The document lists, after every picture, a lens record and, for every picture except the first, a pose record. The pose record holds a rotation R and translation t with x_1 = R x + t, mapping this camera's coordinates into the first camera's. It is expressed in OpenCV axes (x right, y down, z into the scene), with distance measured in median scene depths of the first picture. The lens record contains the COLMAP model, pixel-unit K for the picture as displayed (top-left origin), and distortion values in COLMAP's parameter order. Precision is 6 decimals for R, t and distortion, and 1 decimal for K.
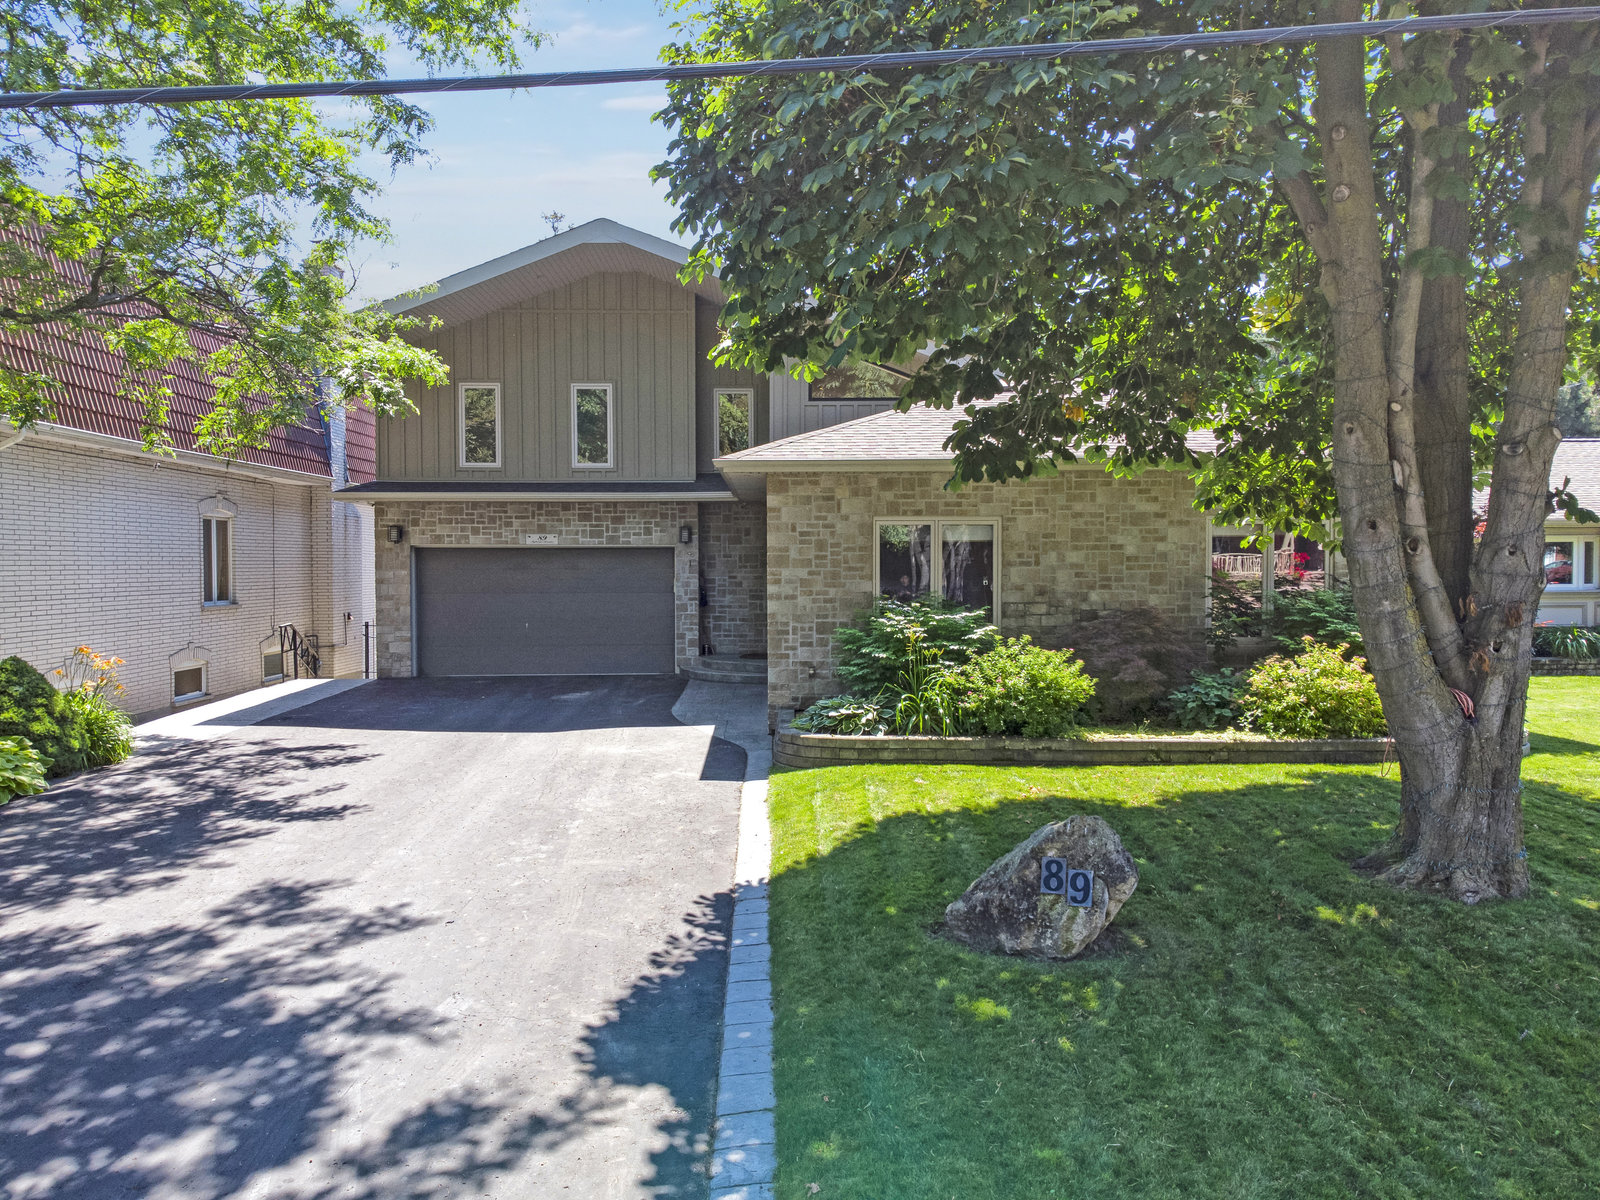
lens RADIAL K [[1140.1, 0, 800.1], [0, 1140.1, 600.4], [0, 0, 1]] dist [0.008476, -0.004705]
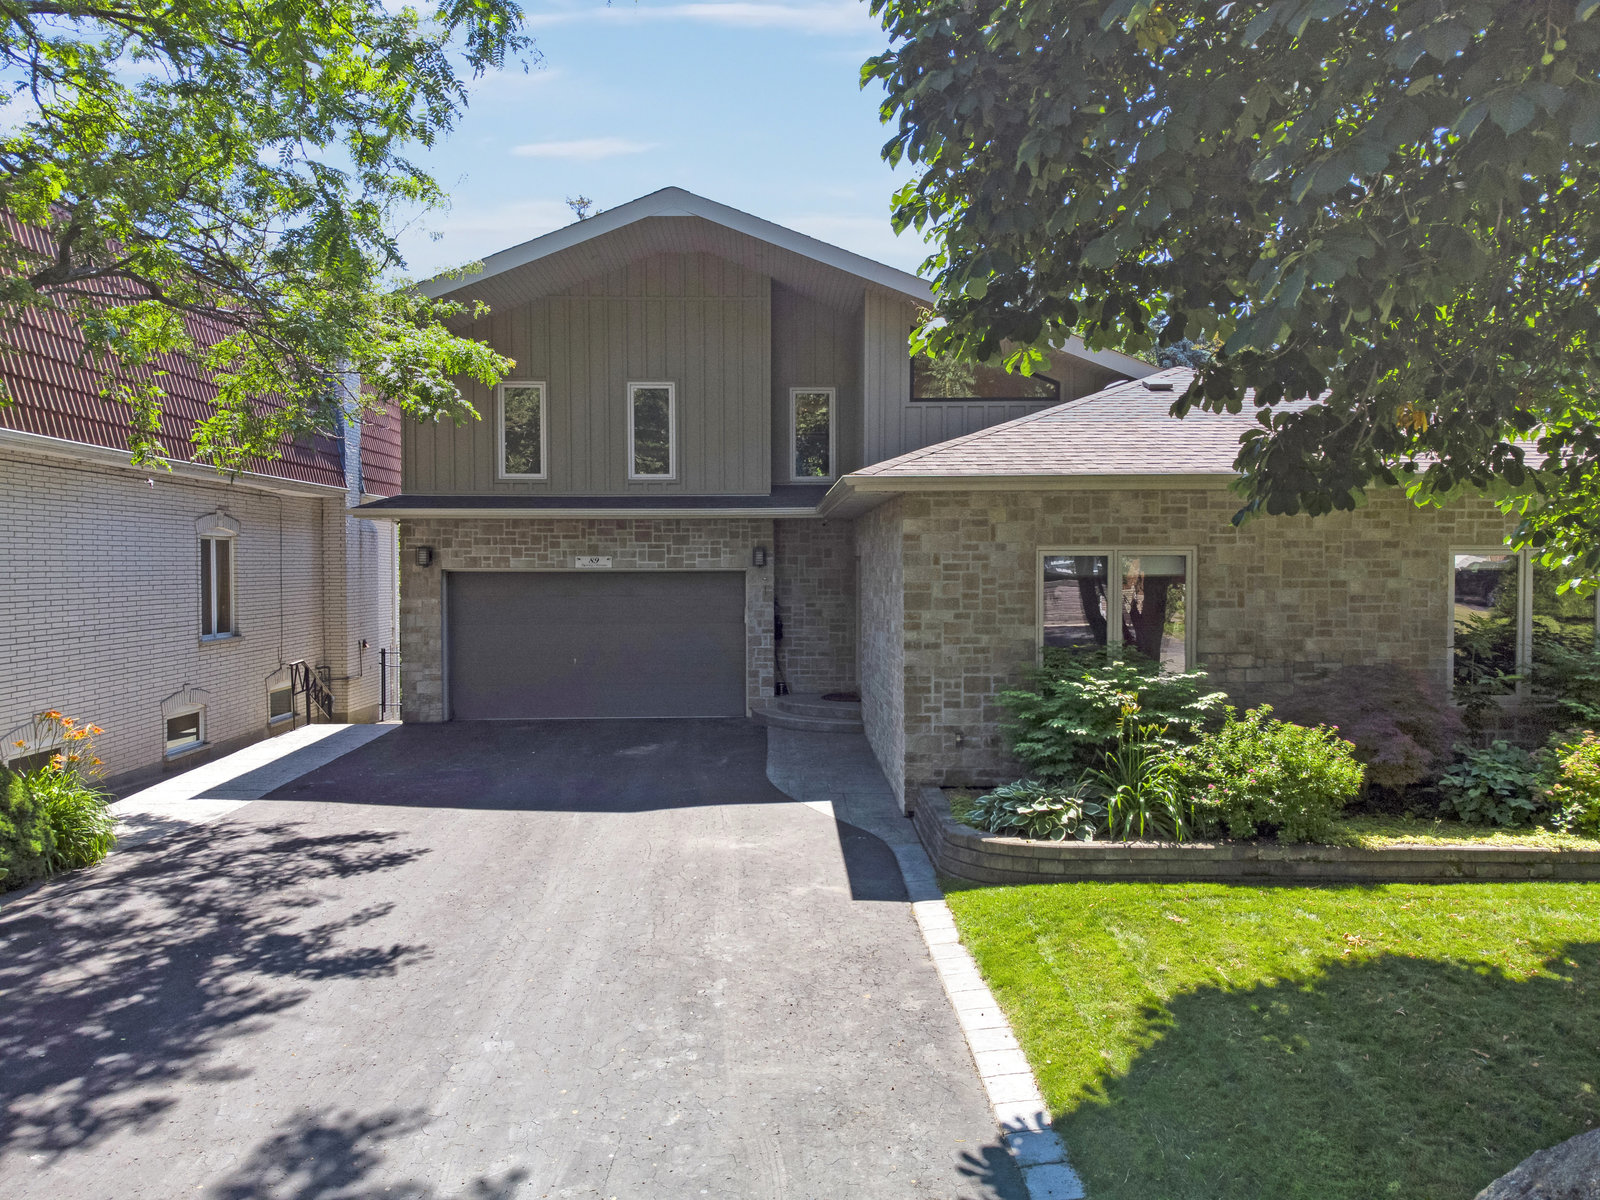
lens RADIAL K [[1140.1, 0, 798.5], [0, 1140.1, 598.1], [0, 0, 1]] dist [0.008476, -0.004705]
pose [[0.999997, -0.000401, 0.002315, -0.114280], [0.000407, 0.999997, -0.002288, -0.038038], [-0.002314, 0.002289, 0.999995, 0.212594]]
